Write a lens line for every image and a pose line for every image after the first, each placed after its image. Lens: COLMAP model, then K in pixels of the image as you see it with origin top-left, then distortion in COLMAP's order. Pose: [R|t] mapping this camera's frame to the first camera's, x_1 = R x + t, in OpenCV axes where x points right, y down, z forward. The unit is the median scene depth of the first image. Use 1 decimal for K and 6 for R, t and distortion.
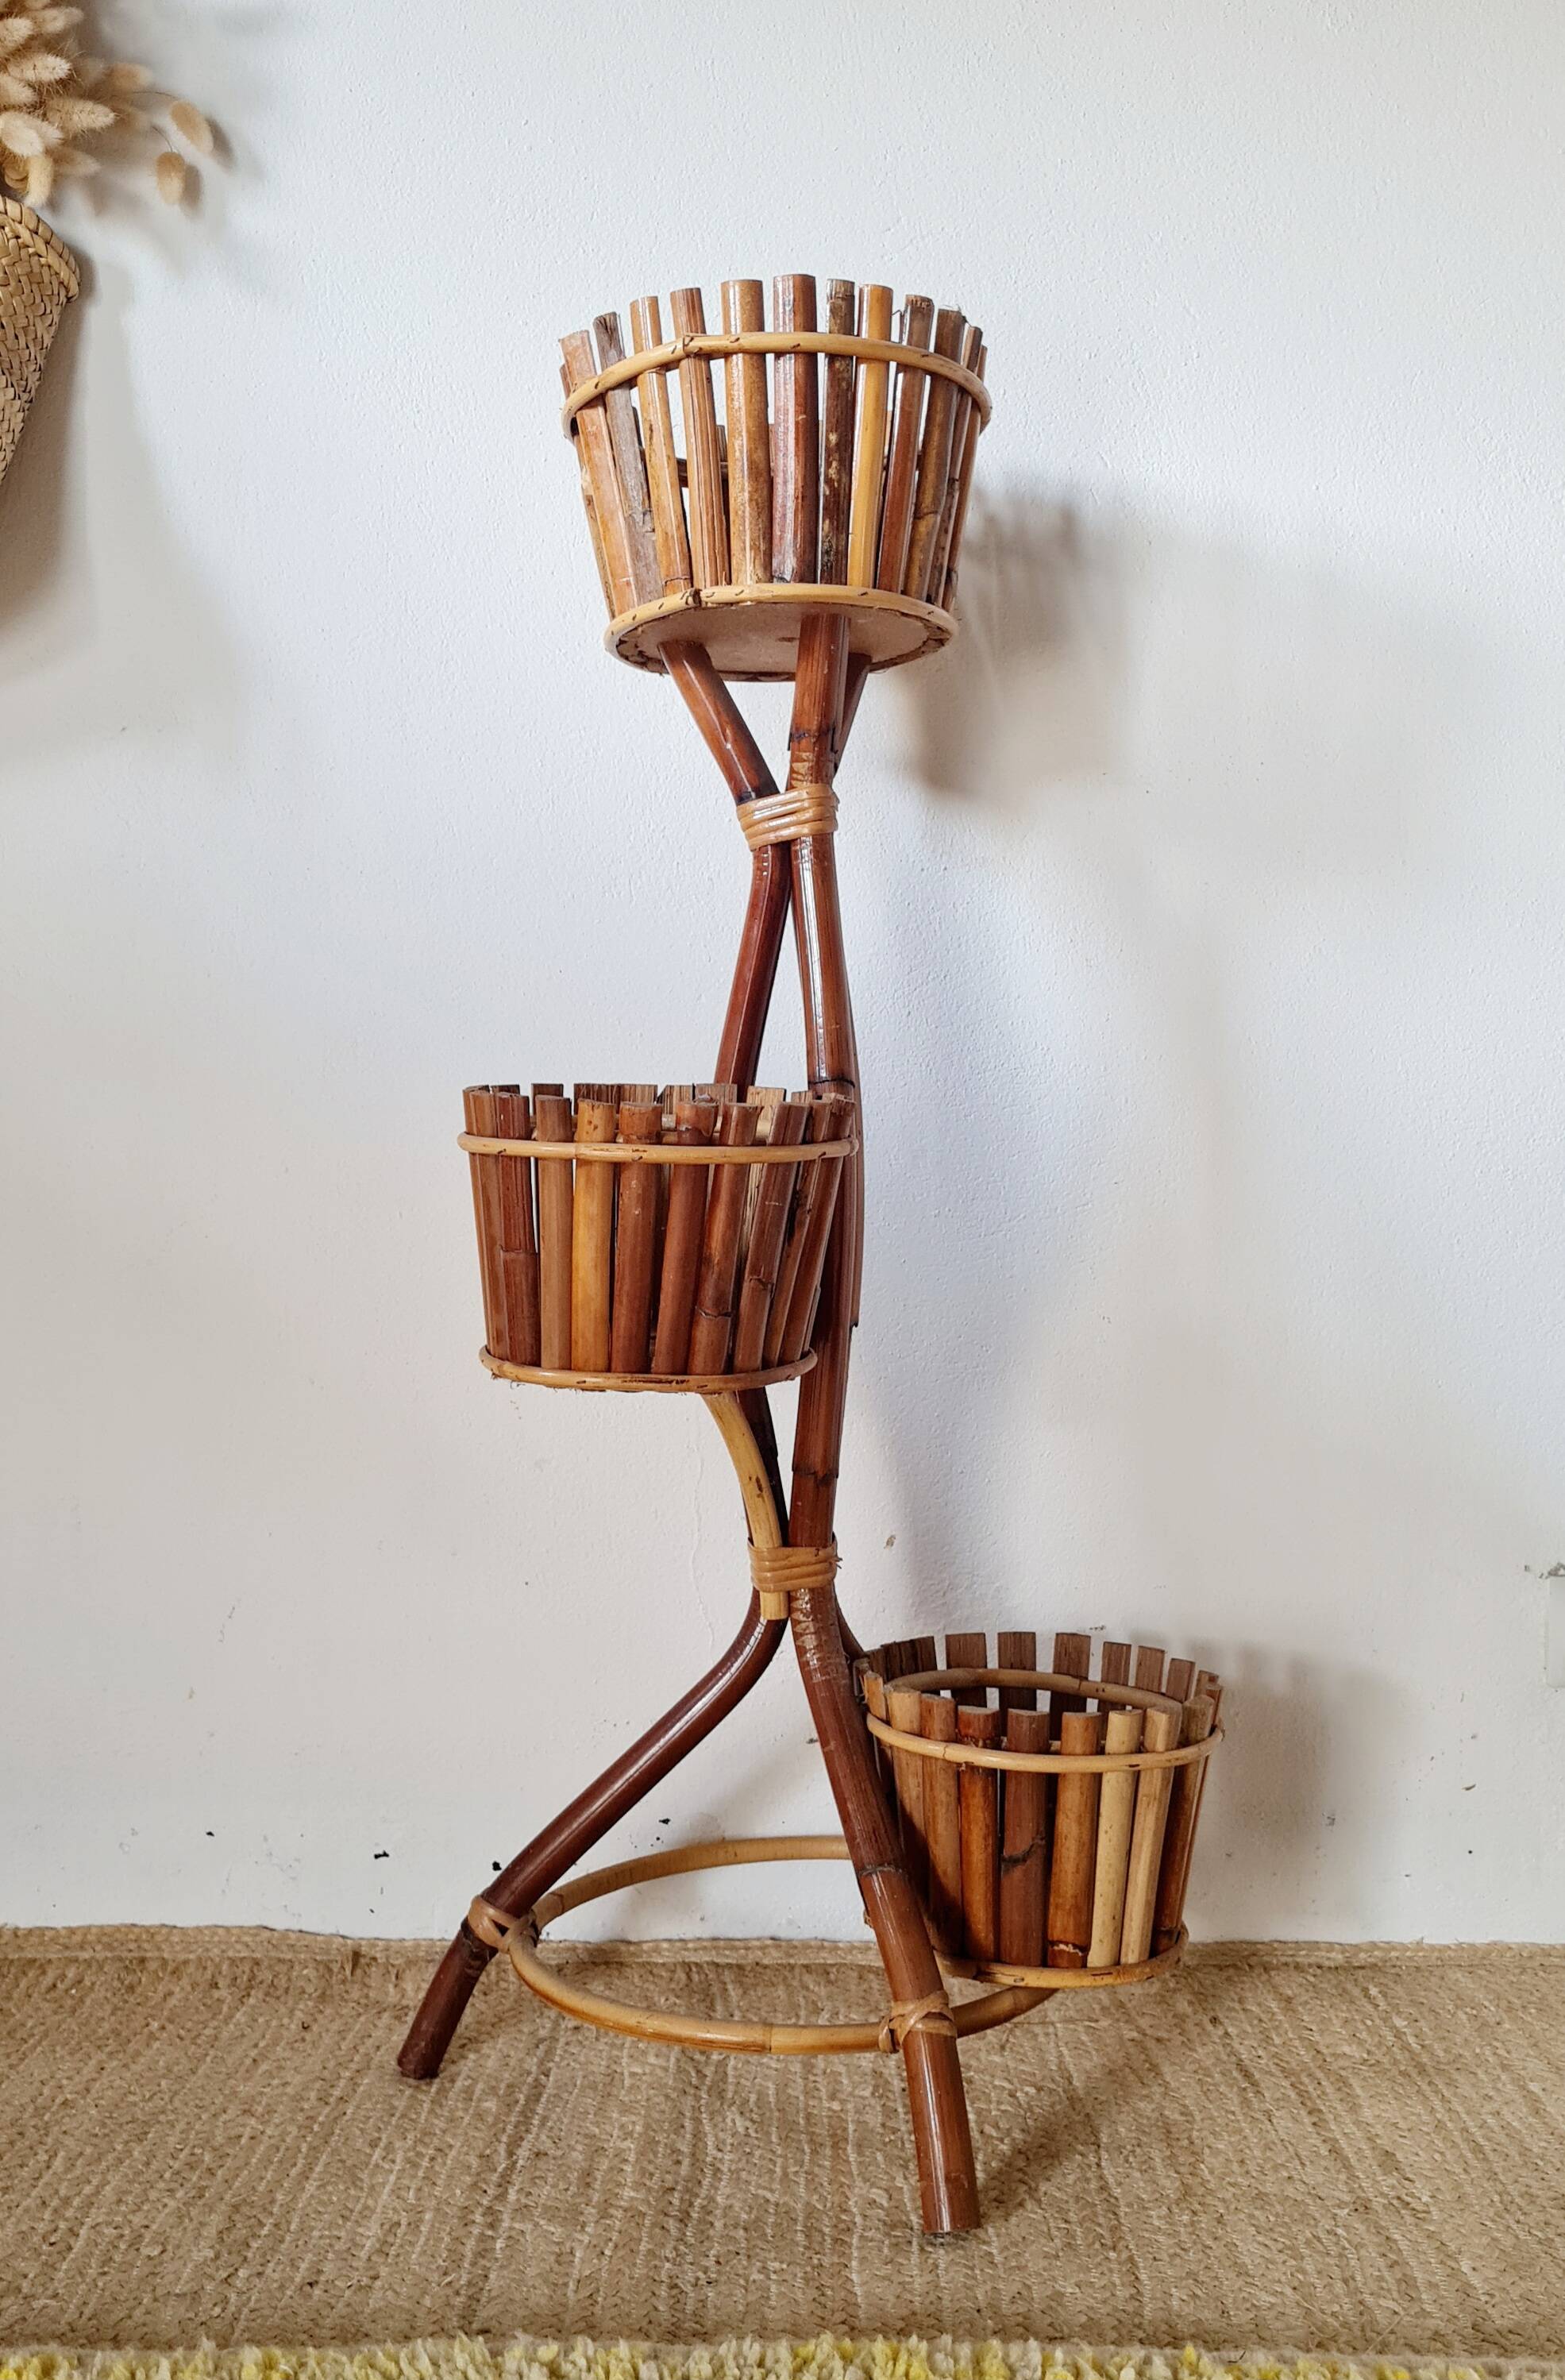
lens RADIAL K [[2504.6, 0, 782.5], [0, 2504.6, 1190.0], [0, 0, 1]] dist [0.021242, -0.040454]
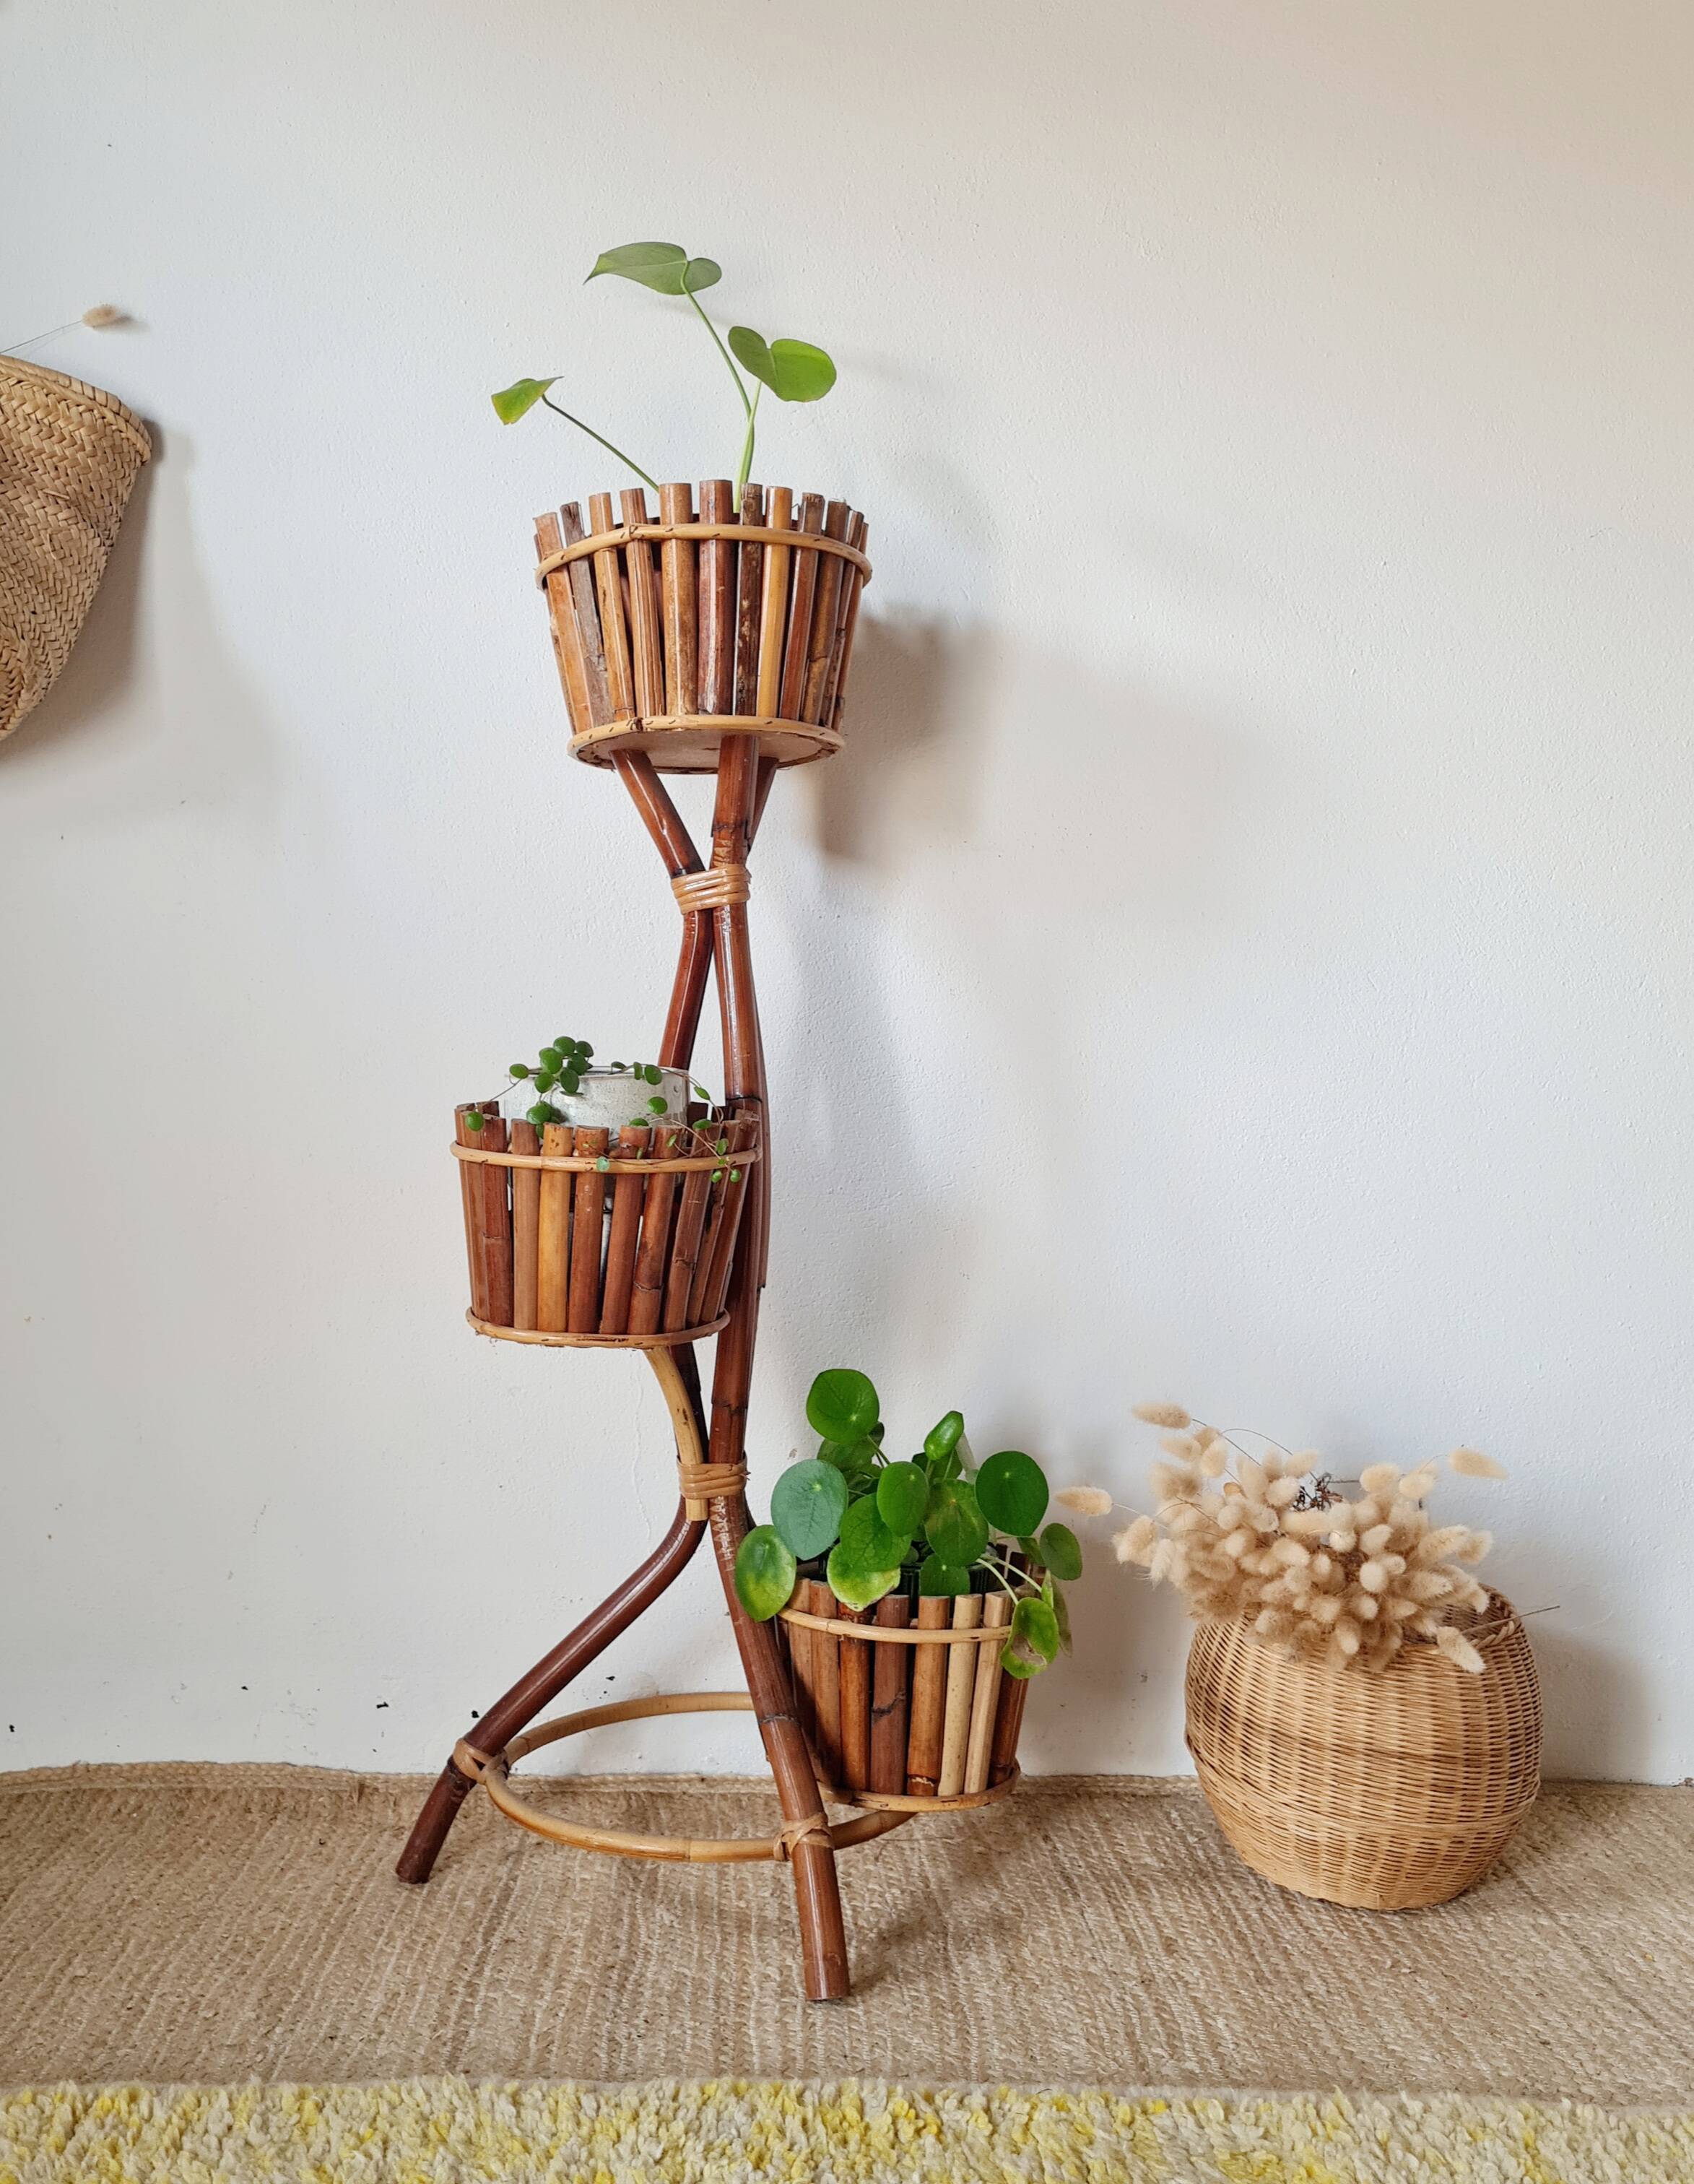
lens RADIAL K [[2293.0, 0, 768.3], [0, 2293.0, 1066.7], [0, 0, 1]] dist [0.012116, -0.015821]
pose [[0.999870, 0.005440, 0.015189, 0.015040], [-0.005270, 0.999923, -0.011231, -0.048143], [-0.015249, 0.011149, 0.999822, -0.174510]]
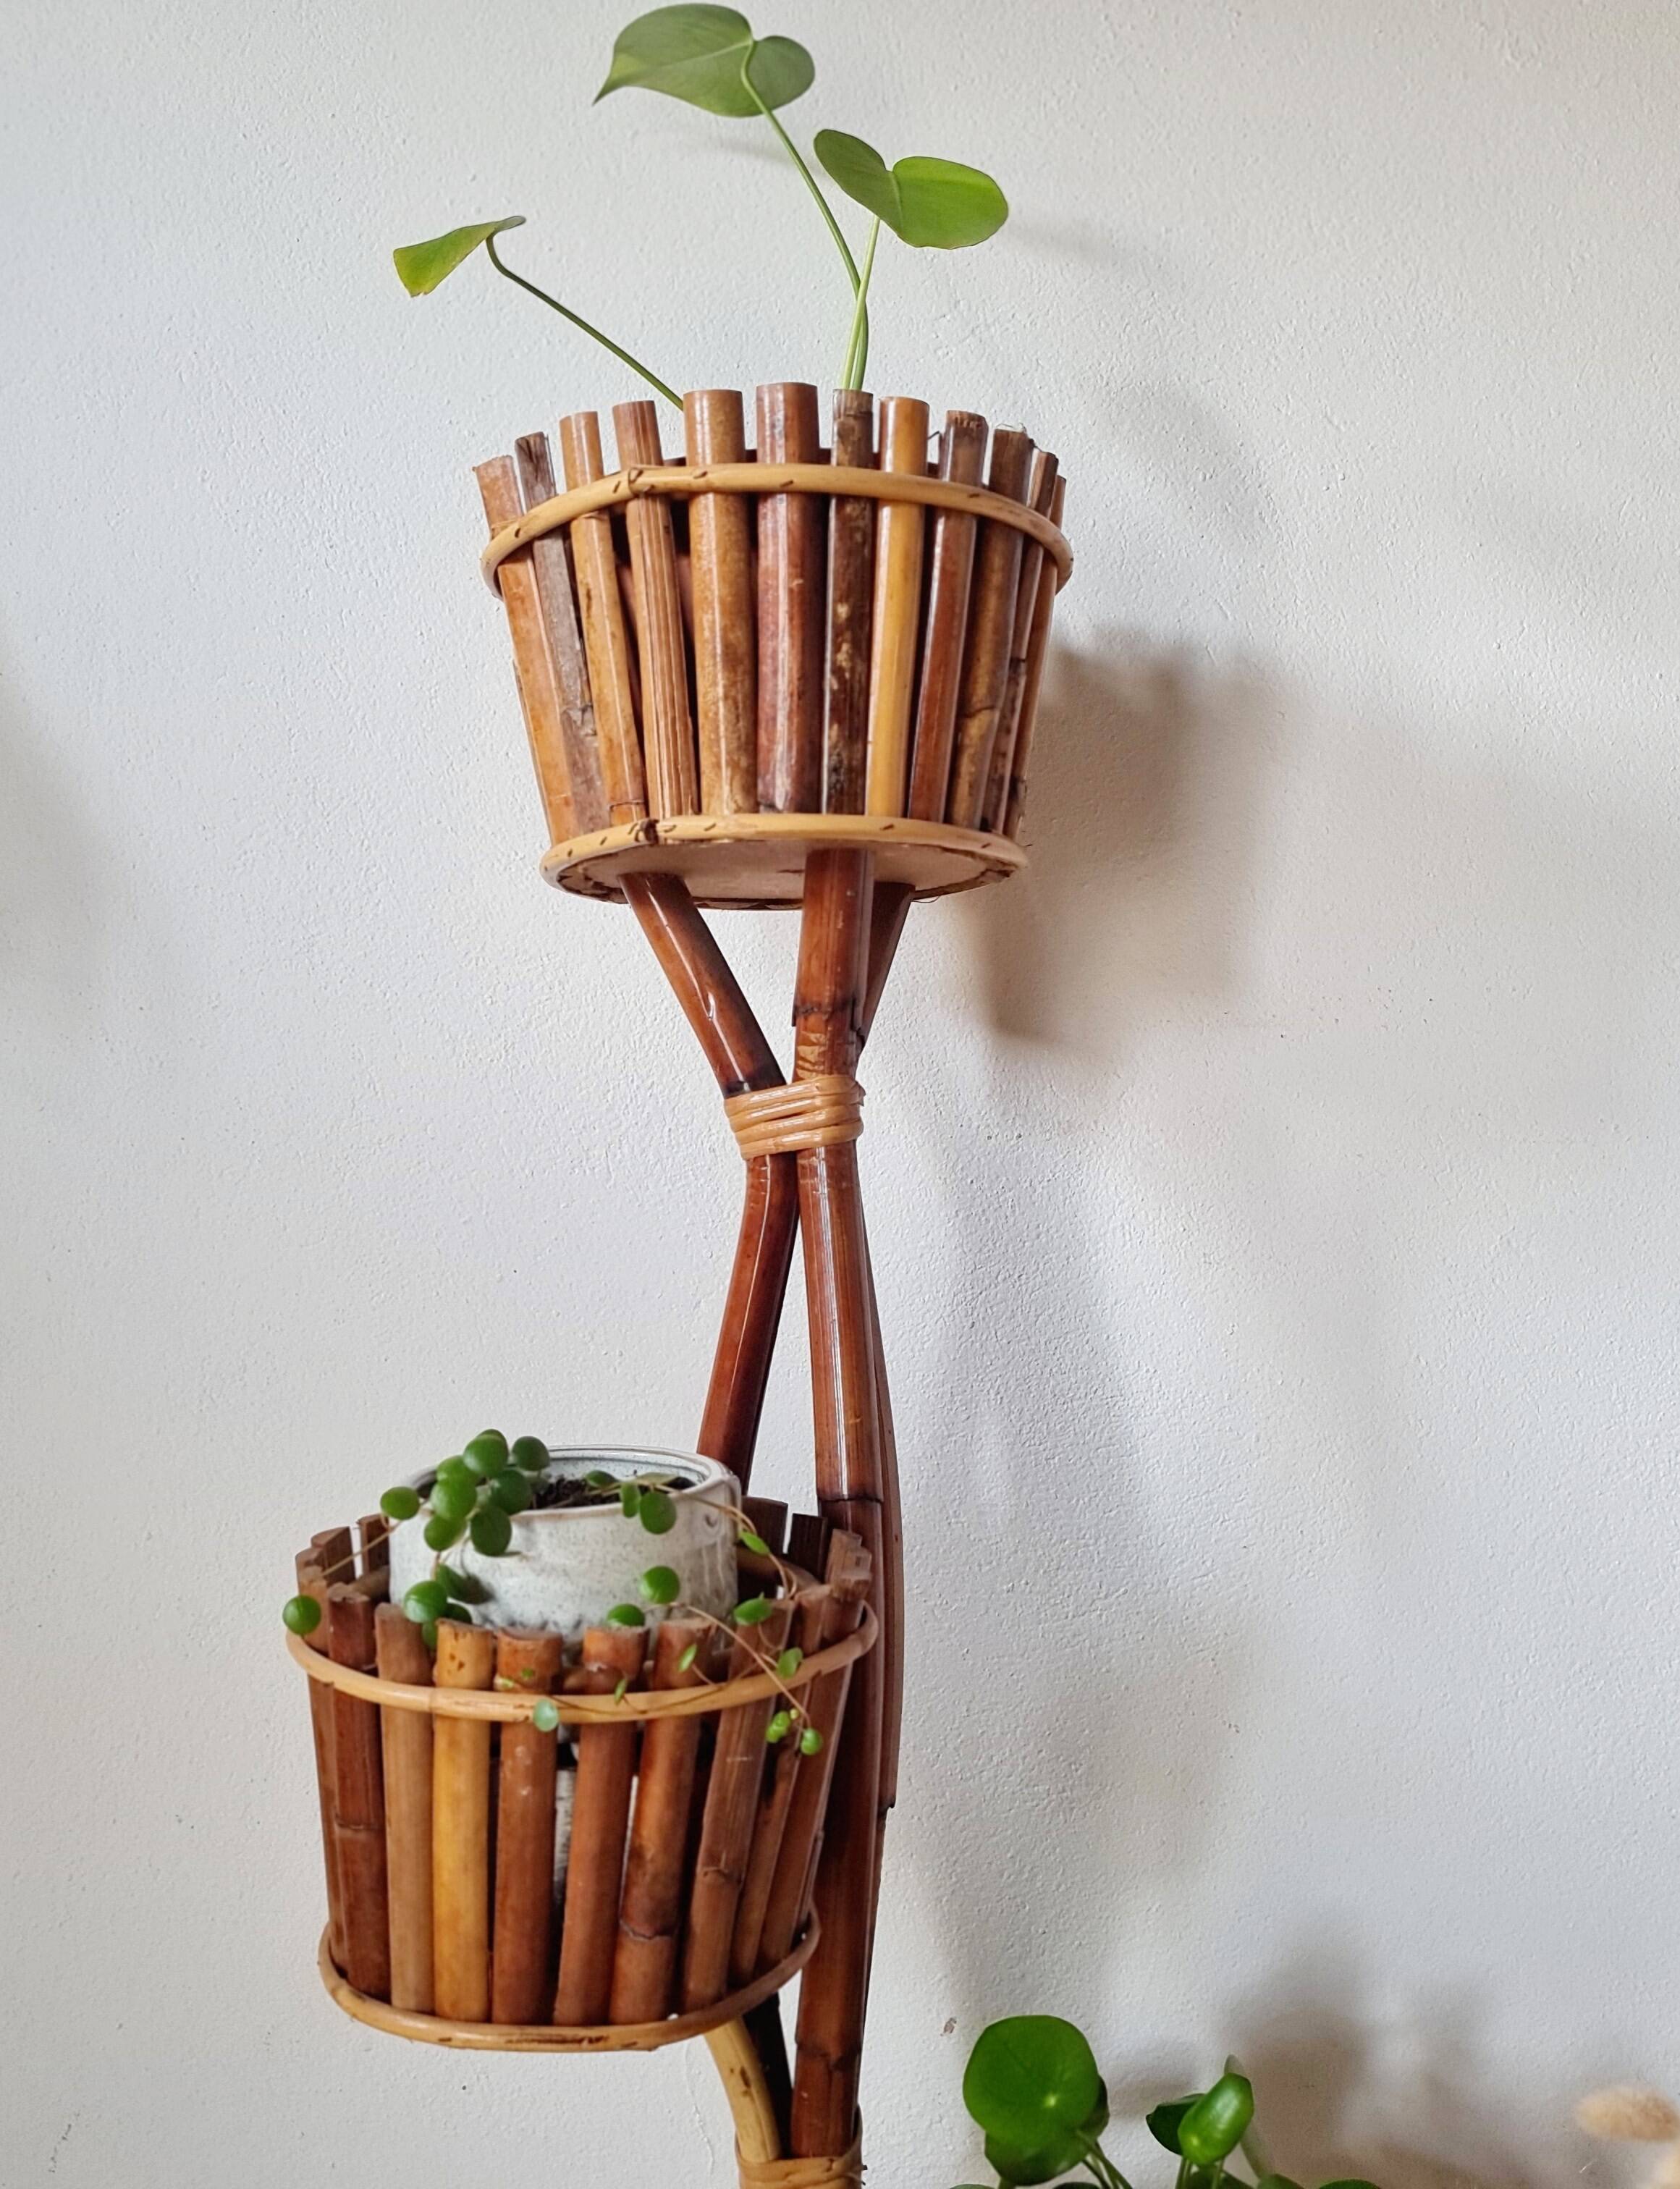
lens RADIAL K [[2282.2, 0, 937.1], [0, 2282.2, 1062.1], [0, 0, 1]] dist [0.016542, 0.019671]
pose [[0.999978, 0.000386, 0.006645, 0.041825], [-0.000079, 0.998935, -0.046133, -0.142021], [-0.006656, 0.046132, 0.998913, 0.360928]]
